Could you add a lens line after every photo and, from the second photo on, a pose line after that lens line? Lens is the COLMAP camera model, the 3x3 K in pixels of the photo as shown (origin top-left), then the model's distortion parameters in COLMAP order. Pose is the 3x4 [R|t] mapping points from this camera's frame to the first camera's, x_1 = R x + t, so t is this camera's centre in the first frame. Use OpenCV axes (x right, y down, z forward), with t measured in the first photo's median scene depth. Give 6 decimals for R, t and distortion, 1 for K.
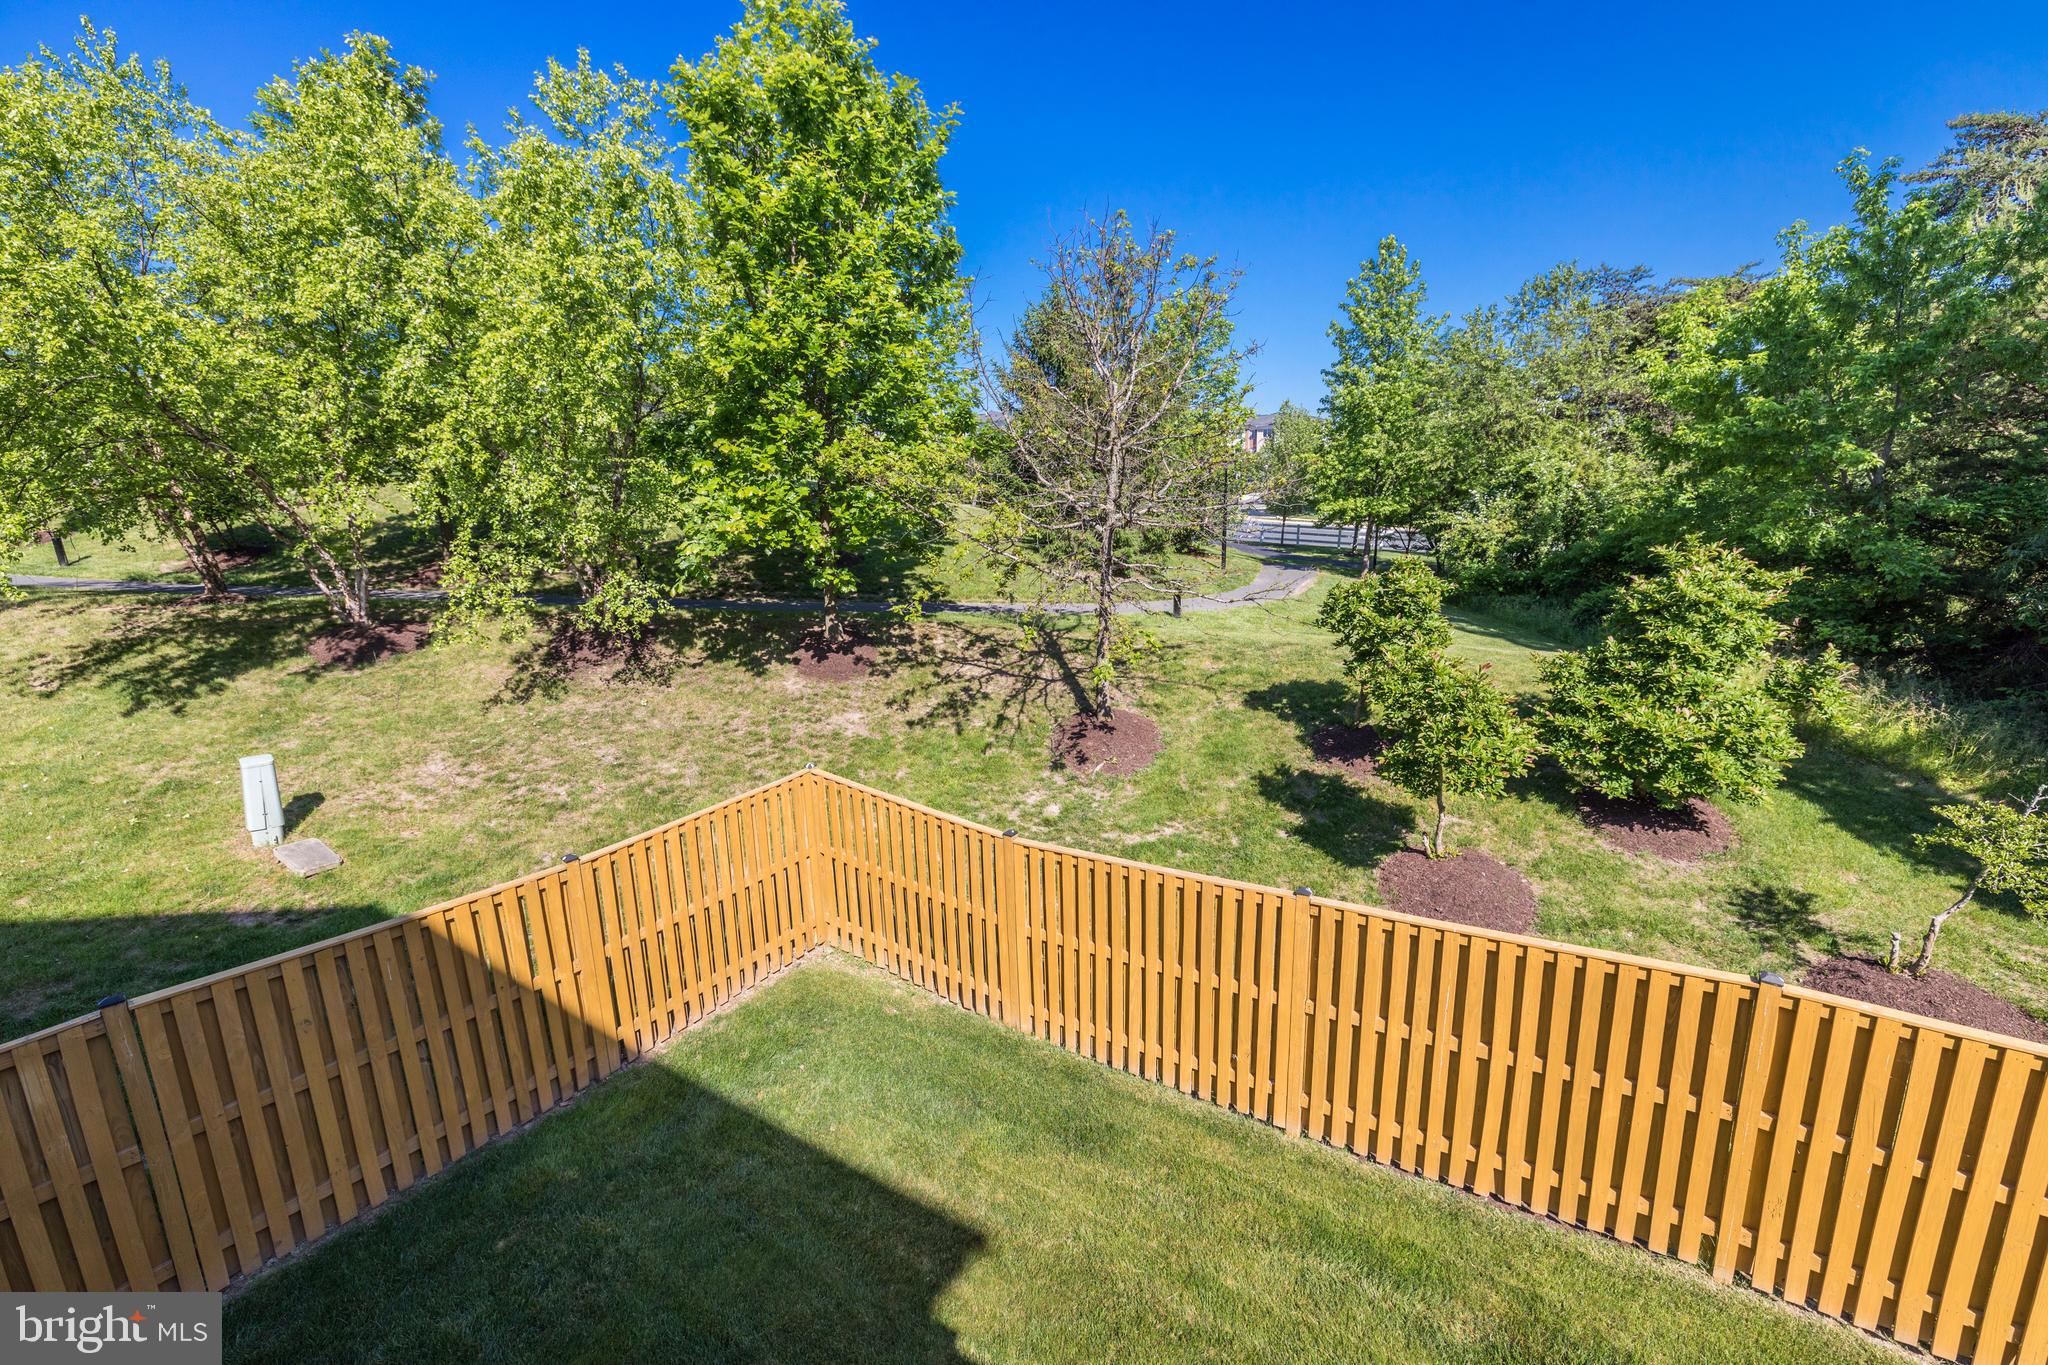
lens RADIAL K [[849.5, 0, 1028.0], [0, 849.5, 676.9], [0, 0, 1]] dist [0.003260, -0.002550]
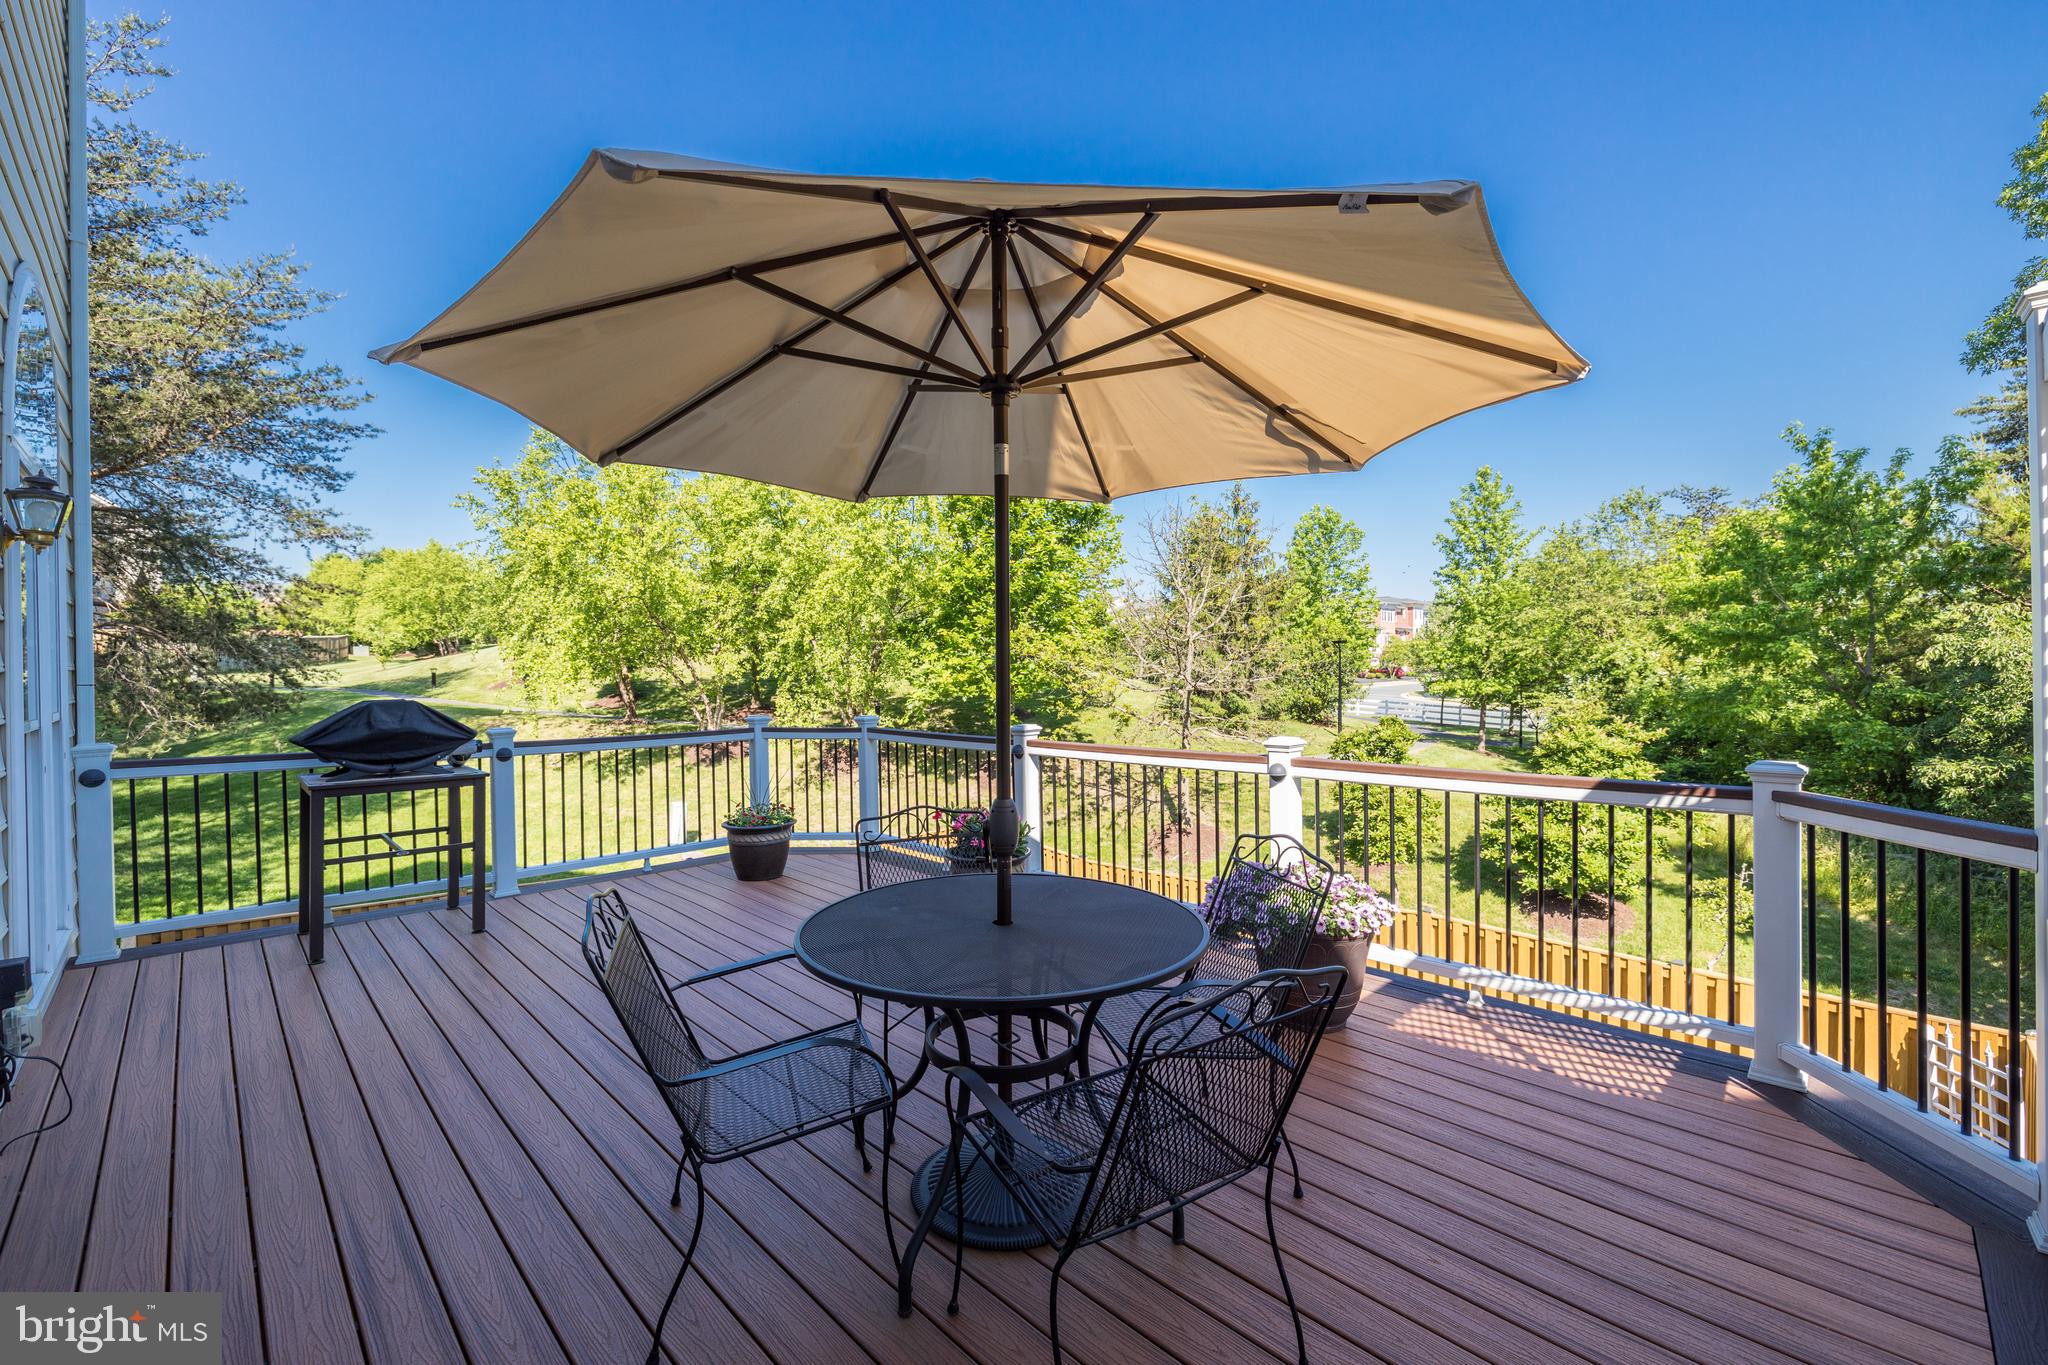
lens RADIAL K [[849.5, 0, 1028.0], [0, 849.5, 676.9], [0, 0, 1]] dist [0.003260, -0.002550]
pose [[0.974371, 0.023402, -0.223727, 0.140077], [-0.068282, 0.978416, -0.195038, 0.095355], [0.214333, 0.205316, 0.954938, -0.421779]]
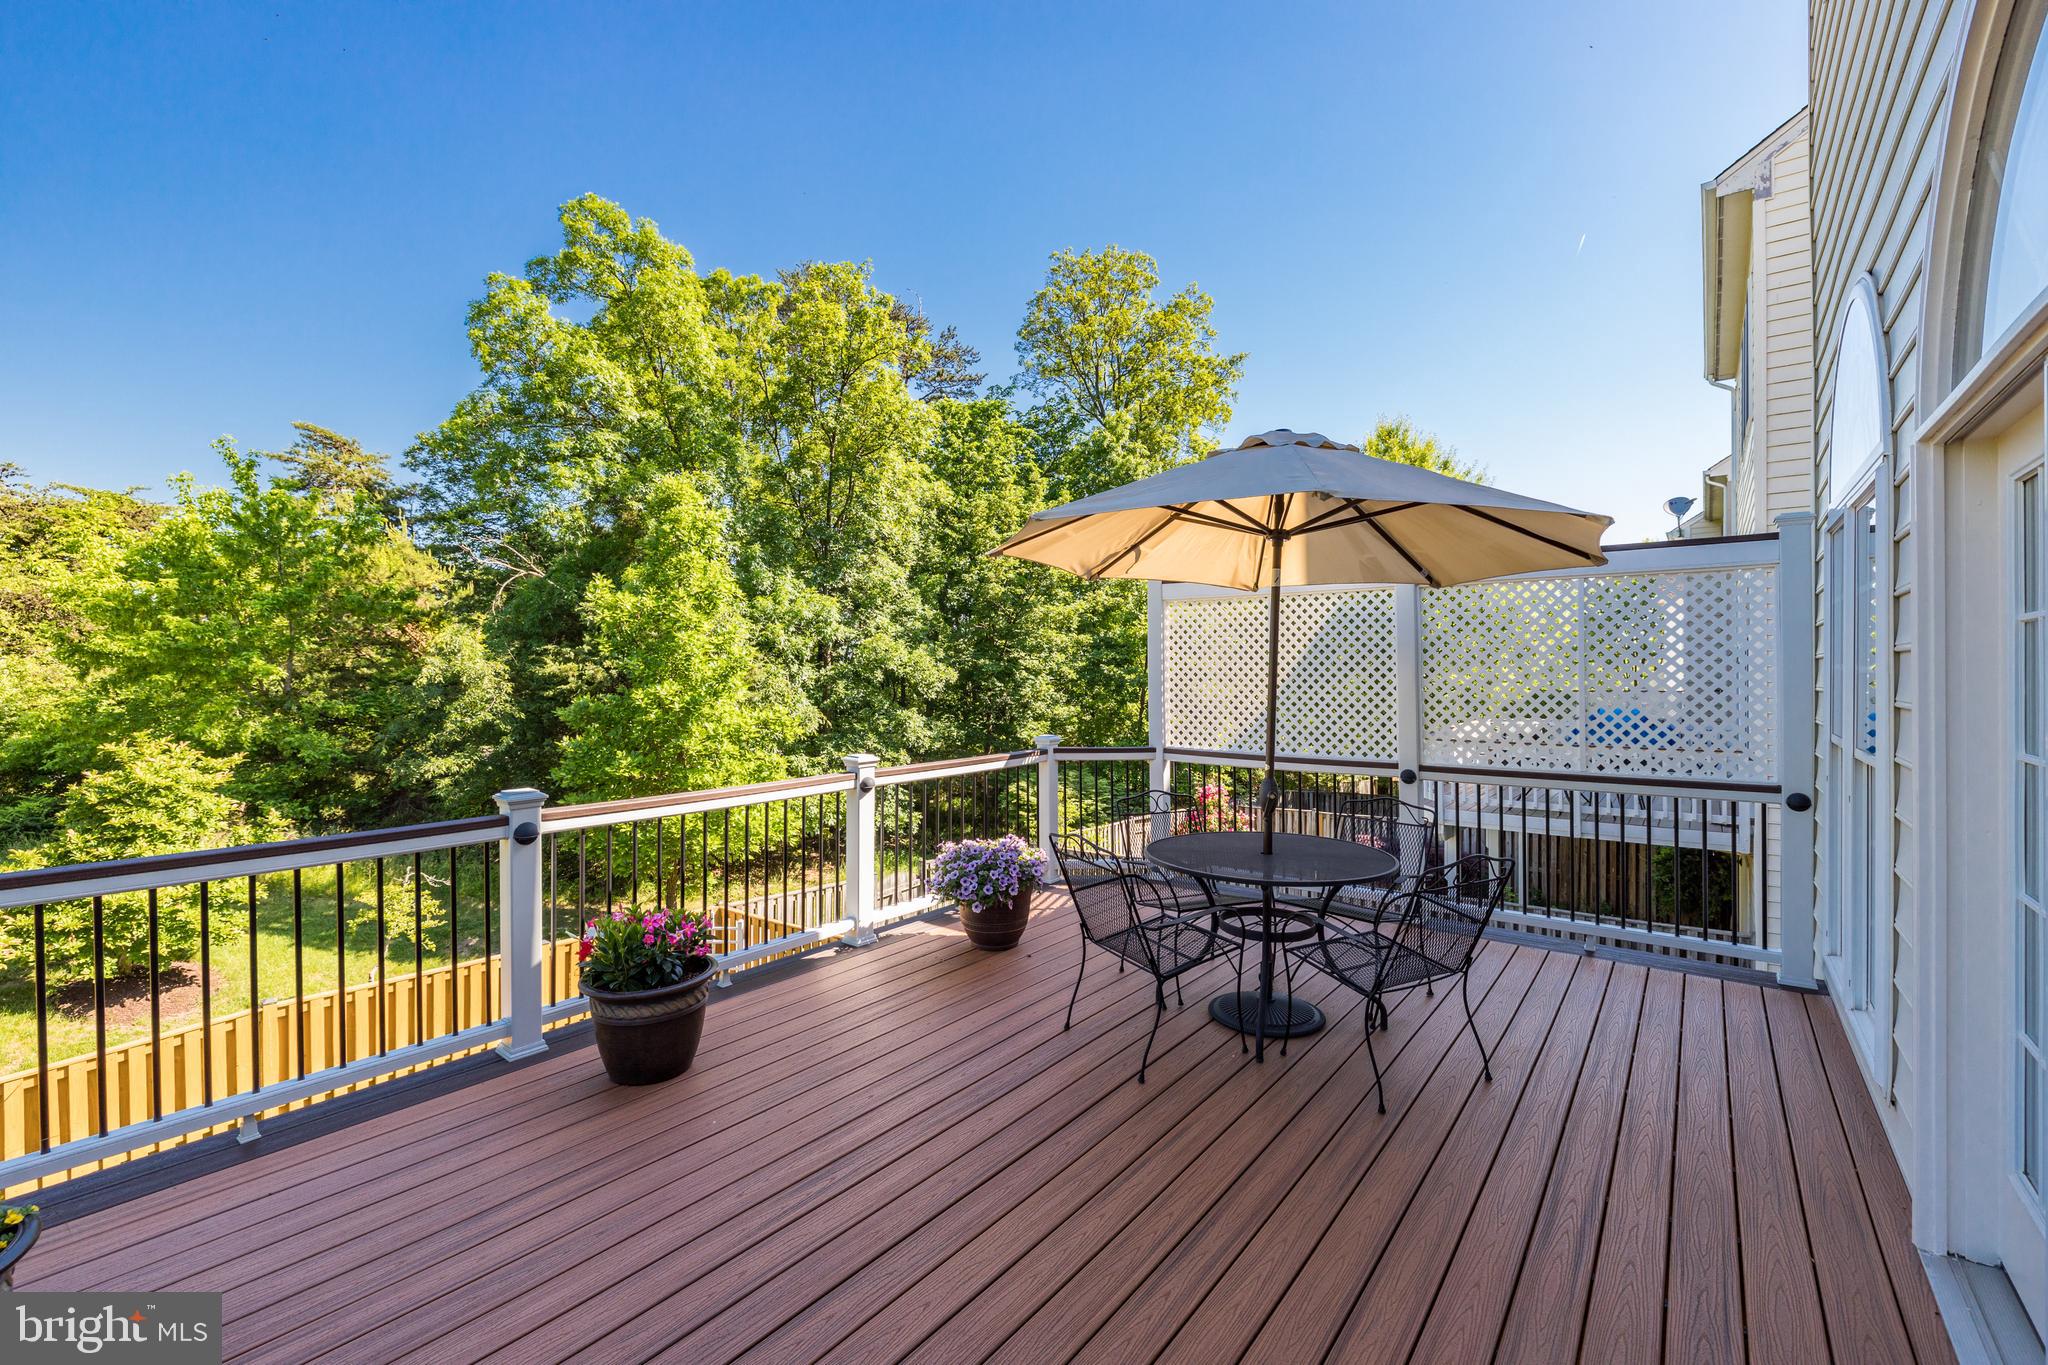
lens RADIAL K [[867.4, 0, 1025.4], [0, 867.4, 678.2], [0, 0, 1]] dist [0.000368, 0.000047]
pose [[0.097873, 0.022228, 0.994951, -0.203570], [0.213449, 0.976016, -0.042802, 0.050299], [-0.972039, 0.216560, 0.090781, -0.215252]]
